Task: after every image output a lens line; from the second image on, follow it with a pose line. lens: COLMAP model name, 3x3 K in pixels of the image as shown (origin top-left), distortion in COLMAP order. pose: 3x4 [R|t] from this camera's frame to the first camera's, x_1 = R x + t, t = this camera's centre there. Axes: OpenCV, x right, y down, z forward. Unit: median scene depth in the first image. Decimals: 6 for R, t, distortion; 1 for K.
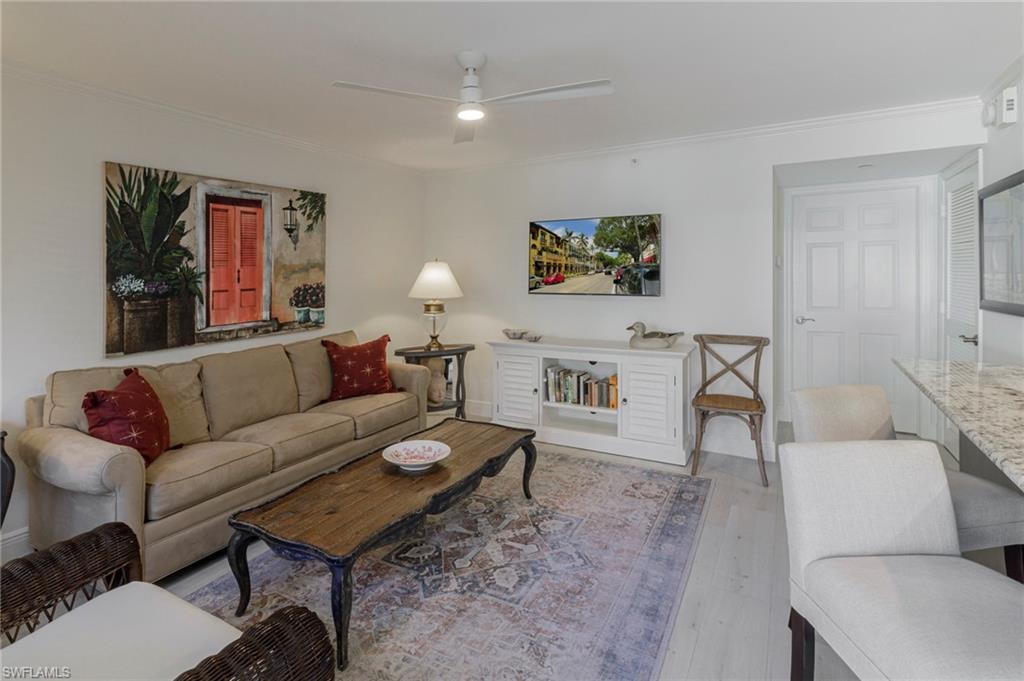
lens RADIAL K [[477.1, 0, 464.2], [0, 477.1, 279.8], [0, 0, 1]] dist [0.001909, 0.000769]
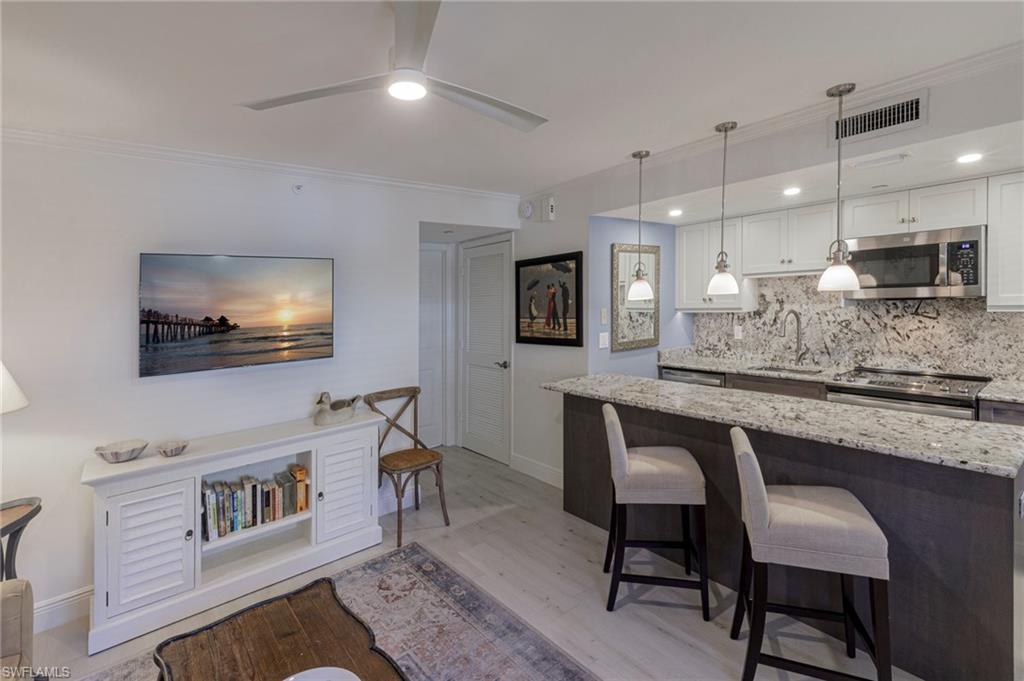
lens RADIAL K [[559.4, 0, 444.4], [0, 559.4, 319.2], [0, 0, 1]] dist [0.016258, -0.000571]
pose [[0.328226, -0.040060, 0.943749, -0.489045], [0.045367, 0.998616, 0.026611, -0.054048], [-0.943509, 0.034081, 0.329589, 0.534173]]
